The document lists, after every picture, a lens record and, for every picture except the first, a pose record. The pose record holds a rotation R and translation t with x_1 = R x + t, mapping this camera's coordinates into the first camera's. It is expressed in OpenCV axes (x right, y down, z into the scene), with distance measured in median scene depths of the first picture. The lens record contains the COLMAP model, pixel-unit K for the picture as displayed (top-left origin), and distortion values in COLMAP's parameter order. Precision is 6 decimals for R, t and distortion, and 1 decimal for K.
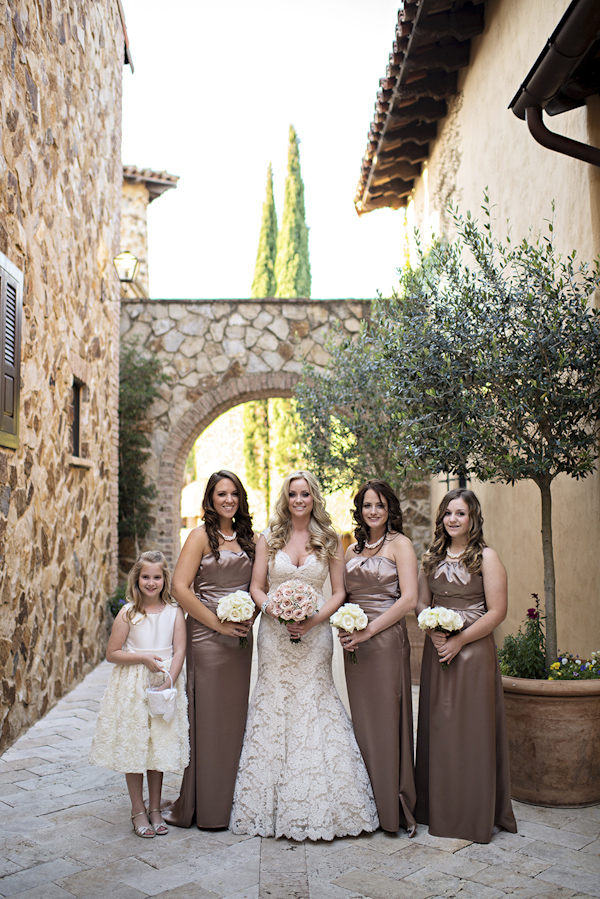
lens RADIAL K [[944.9, 0, 266.2], [0, 944.9, 462.0], [0, 0, 1]] dist [0.077737, 0.012462]
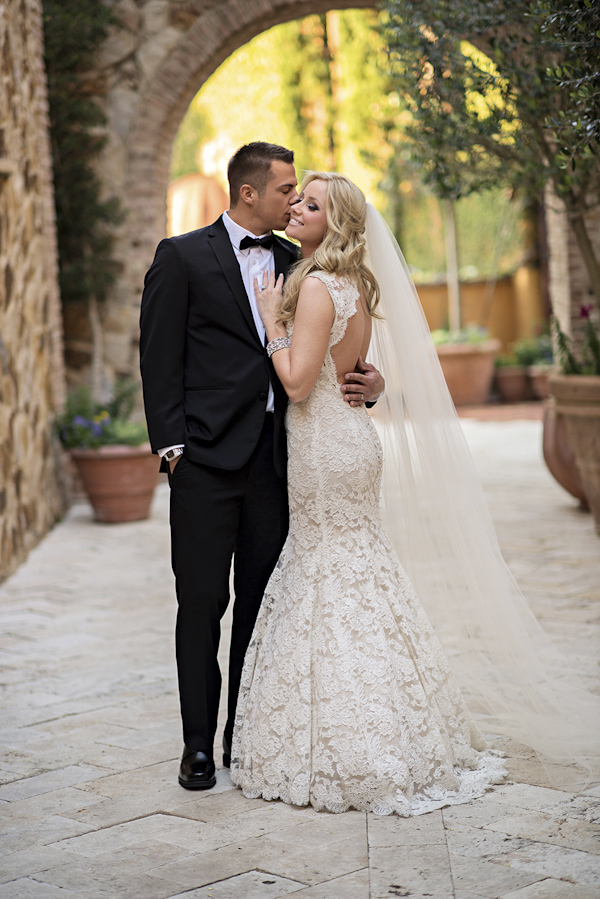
lens RADIAL K [[2165.5, 0, 300.0], [0, 2165.5, 449.5], [0, 0, 1]] dist [-0.041730, -0.620467]
pose [[0.998756, -0.046508, -0.017966, -0.005331], [0.048688, 0.987406, 0.150529, -0.013374], [0.010739, -0.151216, 0.988442, -0.186382]]
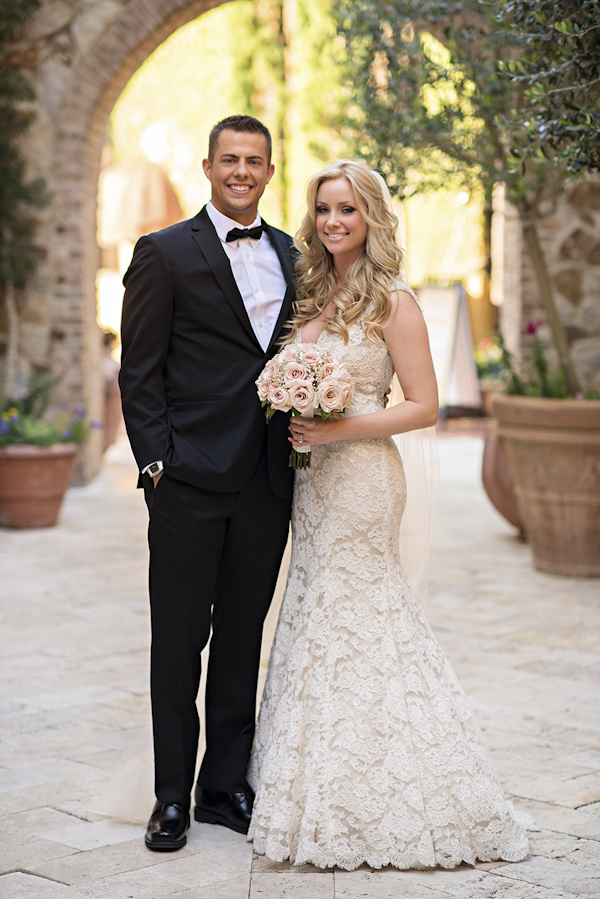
lens RADIAL K [[2231.8, 0, 300.0], [0, 2231.8, 449.5], [0, 0, 1]] dist [-0.020040, -0.640509]
pose [[0.999970, 0.003848, 0.006767, 0.004381], [-0.004825, 0.988538, 0.150898, -0.011954], [-0.006109, -0.150926, 0.988526, -0.143290]]
